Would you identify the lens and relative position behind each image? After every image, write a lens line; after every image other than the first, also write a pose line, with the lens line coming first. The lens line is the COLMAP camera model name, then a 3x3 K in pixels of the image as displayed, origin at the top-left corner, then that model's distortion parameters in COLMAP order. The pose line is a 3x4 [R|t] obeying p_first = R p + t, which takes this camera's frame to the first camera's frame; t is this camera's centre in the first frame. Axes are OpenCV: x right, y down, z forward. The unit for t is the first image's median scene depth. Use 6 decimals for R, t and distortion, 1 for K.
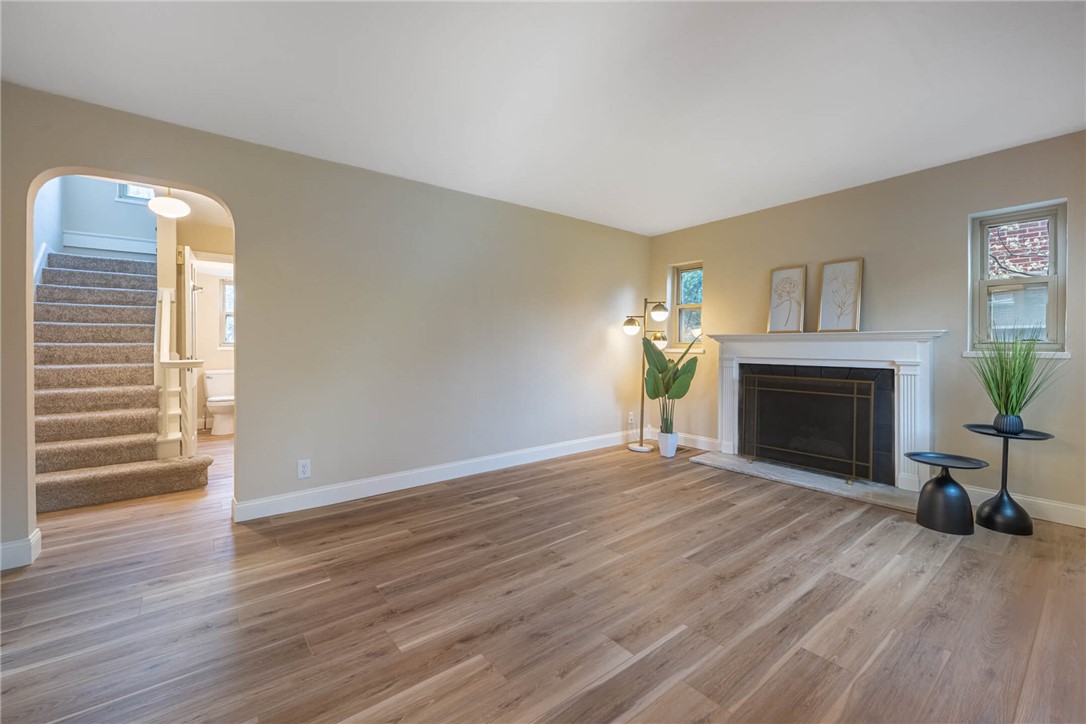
lens RADIAL K [[455.5, 0, 542.1], [0, 455.5, 350.8], [0, 0, 1]] dist [-0.003616, 0.000003]
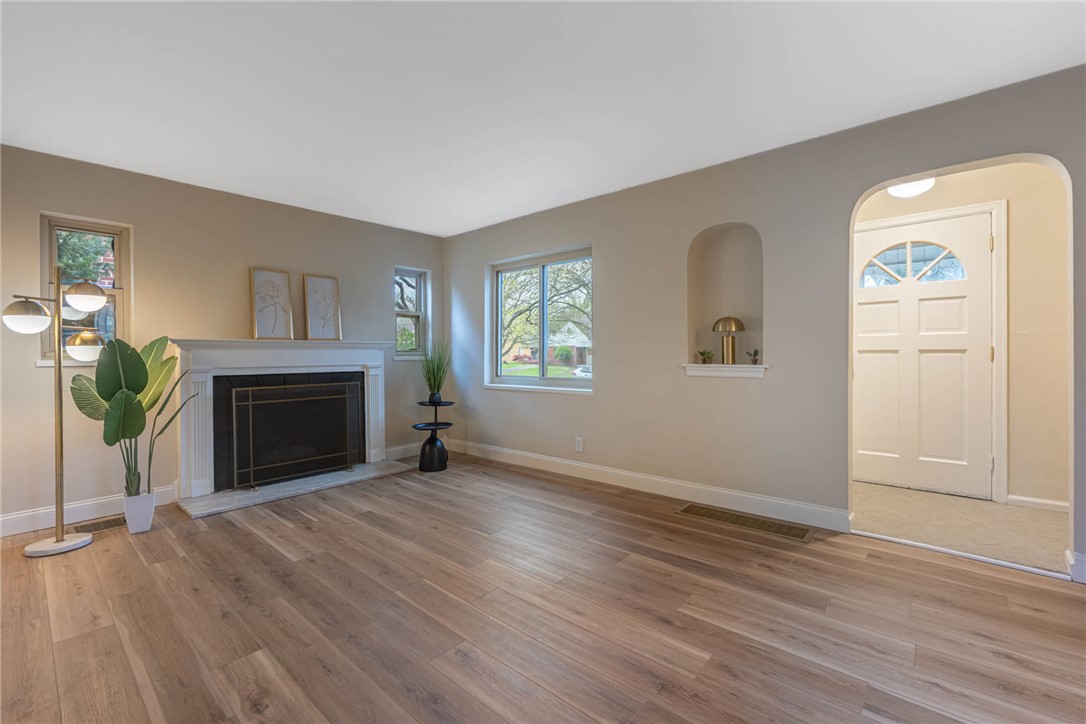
lens RADIAL K [[455.5, 0, 550.8], [0, 455.5, 361.0], [0, 0, 1]] dist [-0.003616, 0.000003]
pose [[-0.203224, -0.015591, 0.979008, -0.571743], [0.018620, 0.999631, 0.019784, -0.004354], [-0.978955, 0.022250, -0.202859, 0.728243]]
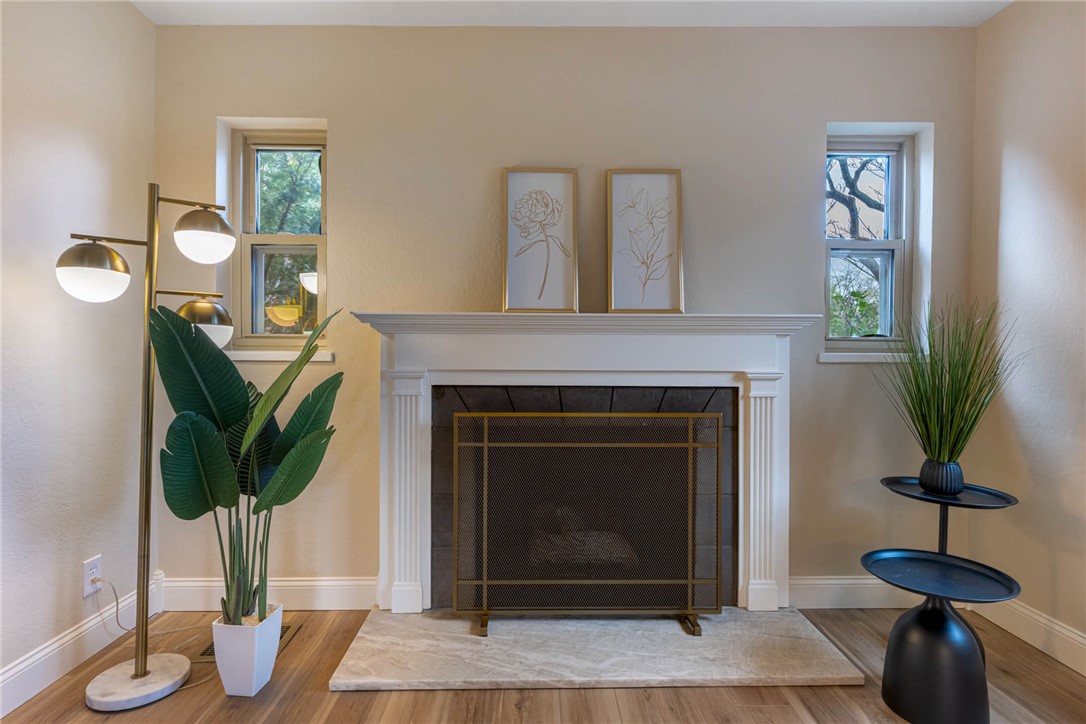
lens RADIAL K [[536.3, 0, 538.9], [0, 536.3, 358.8], [0, 0, 1]] dist [-0.003835, 0.002275]
pose [[0.611684, -0.010228, 0.791036, 0.137090], [0.007421, 0.999947, 0.007190, 0.000989], [-0.791068, 0.001472, 0.611727, 0.783323]]
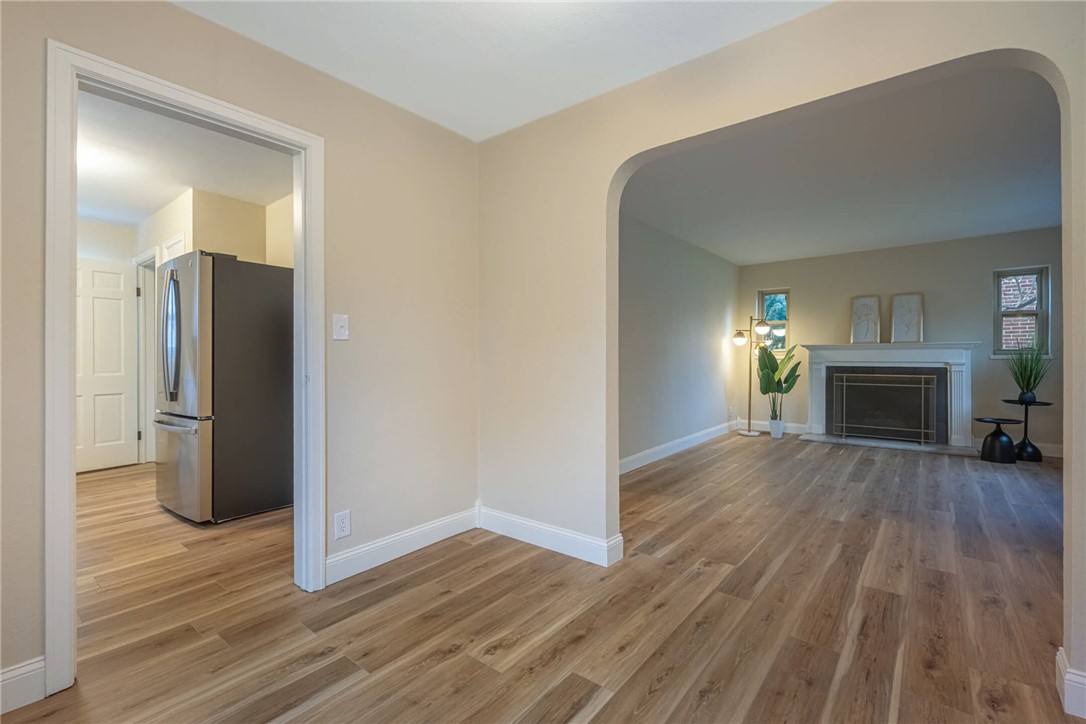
lens RADIAL K [[500.7, 0, 535.6], [0, 500.7, 360.8], [0, 0, 1]] dist [-0.000225, -0.002180]
pose [[0.973674, -0.006731, 0.227844, -0.922733], [0.007609, 0.999967, -0.002975, 0.011985], [-0.227816, 0.004631, 0.973693, -0.306858]]
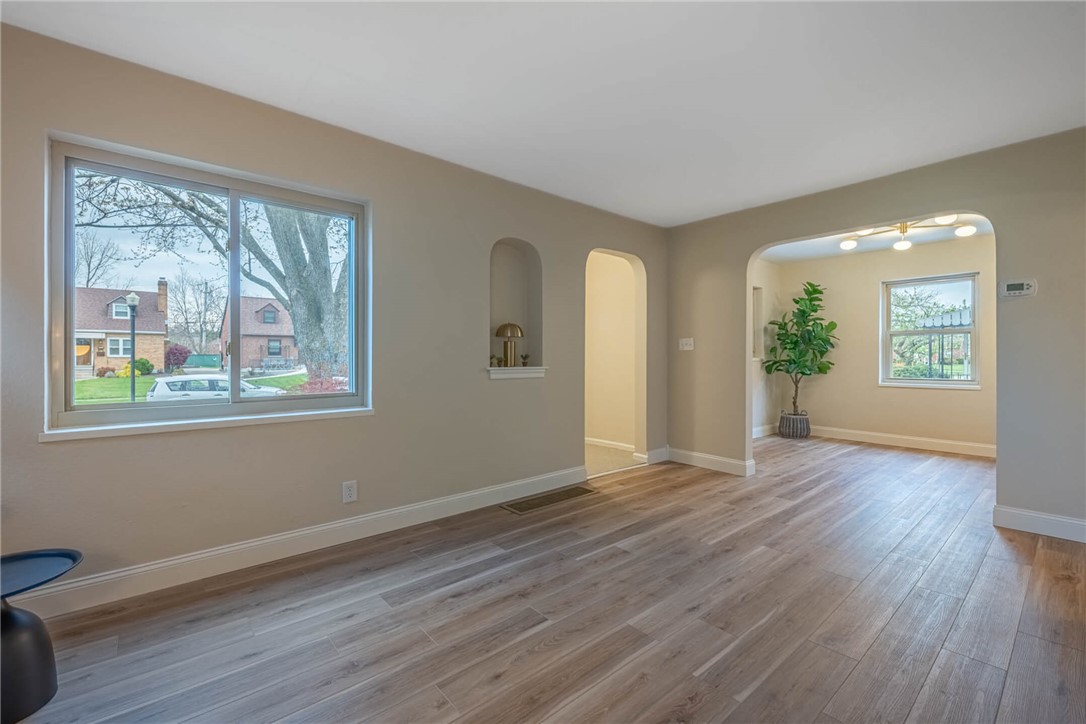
lens RADIAL K [[455.5, 0, 542.5], [0, 455.5, 361.0], [0, 0, 1]] dist [-0.003616, 0.000003]
pose [[-0.999324, 0.001753, -0.036730, 0.240613], [0.001013, 0.999796, 0.020177, -0.006031], [0.036758, 0.020126, -0.999121, 1.207516]]
